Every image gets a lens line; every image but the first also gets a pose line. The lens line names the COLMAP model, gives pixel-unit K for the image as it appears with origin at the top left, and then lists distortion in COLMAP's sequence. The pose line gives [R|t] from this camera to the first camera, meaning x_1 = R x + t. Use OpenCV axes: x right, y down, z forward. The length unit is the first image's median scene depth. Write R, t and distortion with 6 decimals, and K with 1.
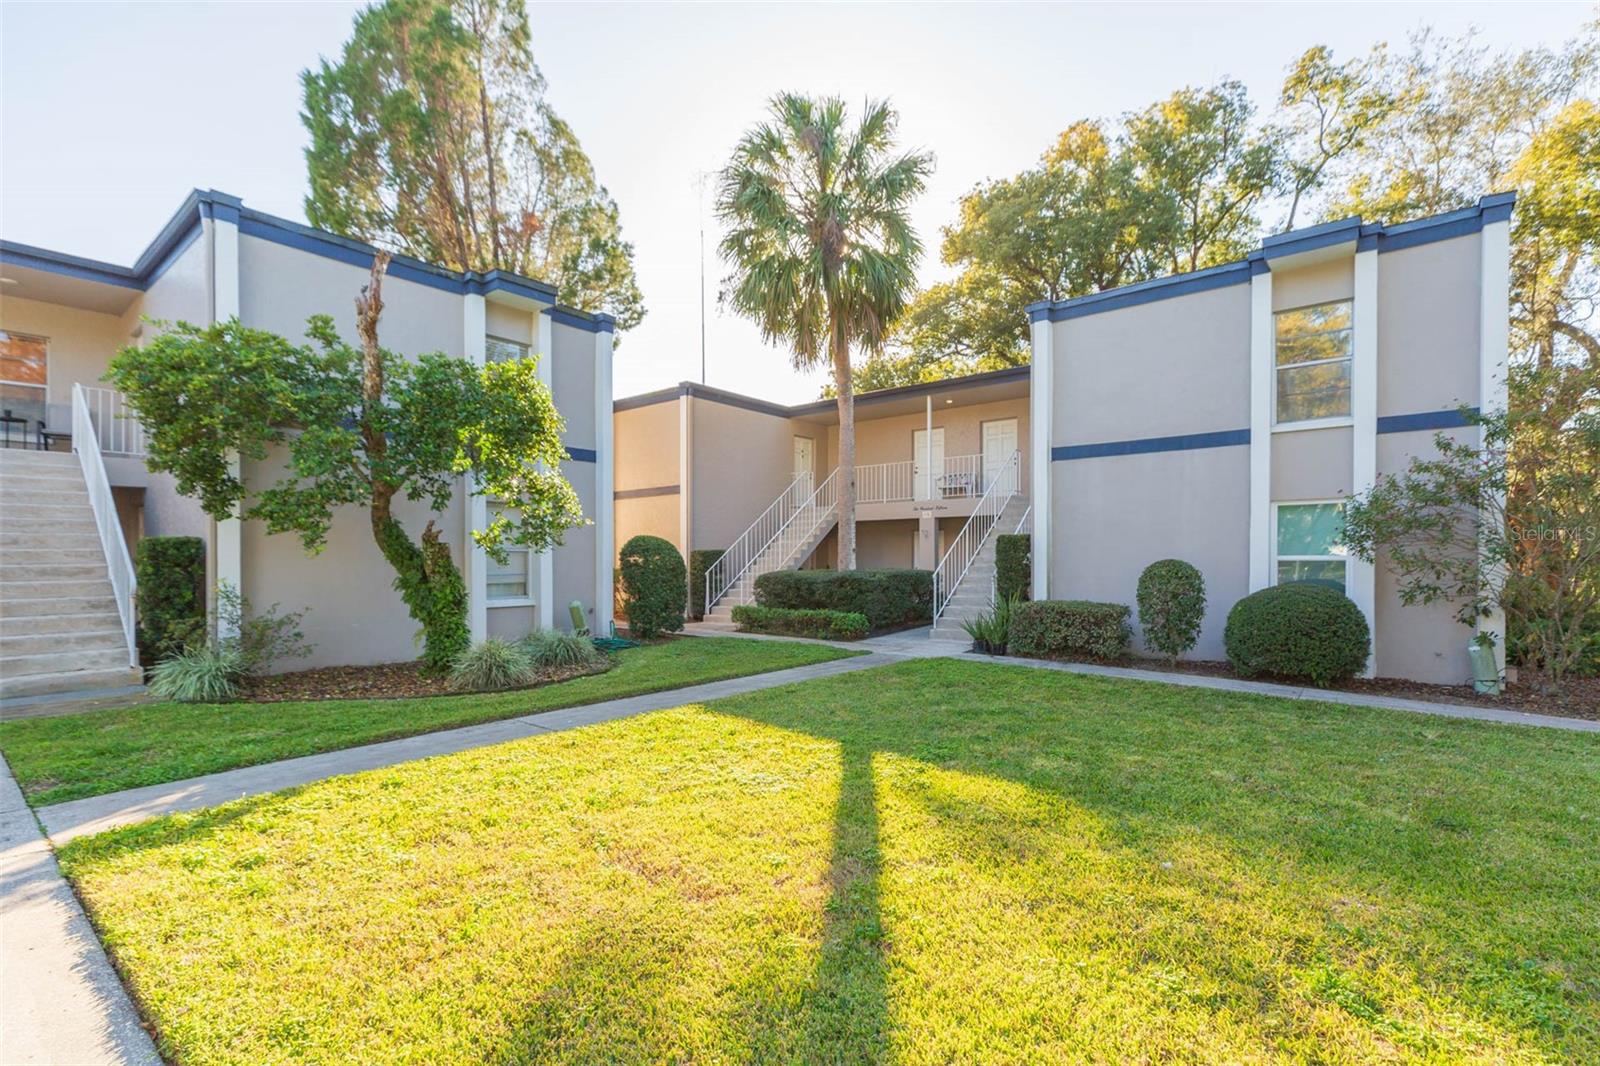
lens RADIAL K [[726.9, 0, 808.6], [0, 726.9, 559.1], [0, 0, 1]] dist [-0.002715, -0.000026]
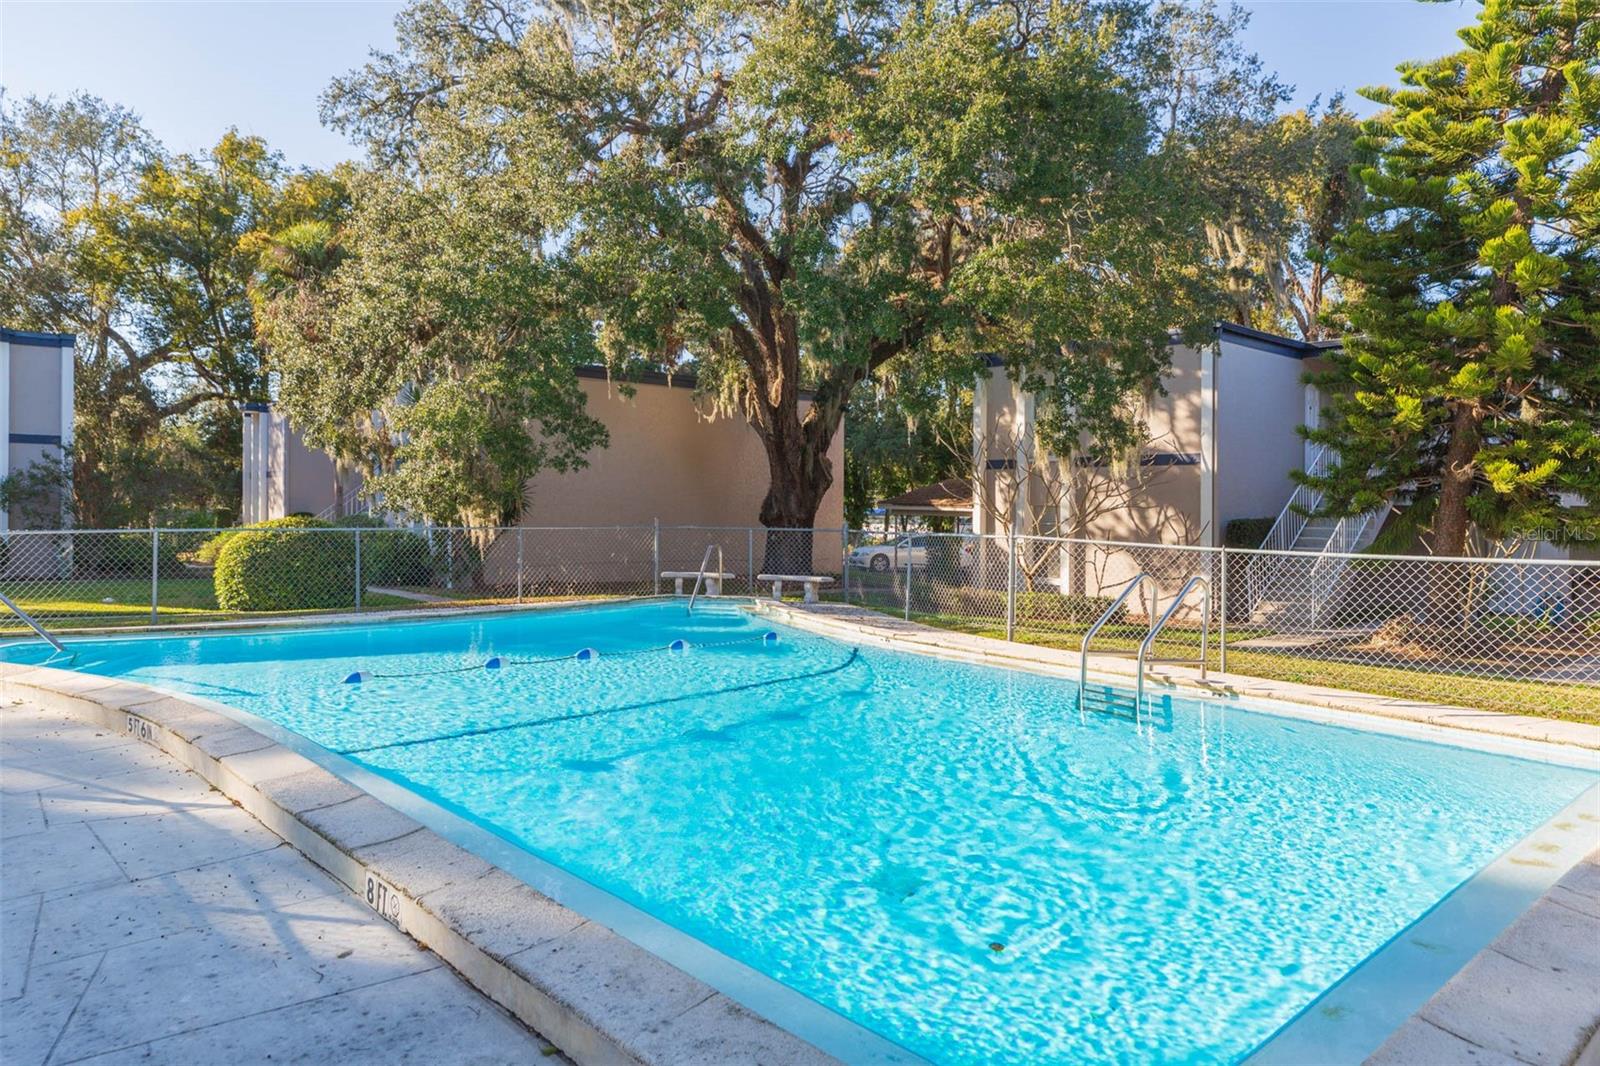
lens RADIAL K [[1007.1, 0, 801.3], [0, 1007.1, 525.7], [0, 0, 1]] dist [-0.008798, -0.001989]
pose [[0.173584, 0.002103, 0.984817, -1.496290], [-0.005055, 0.999986, -0.001245, 0.030289], [-0.984806, -0.004763, 0.173593, -1.548945]]
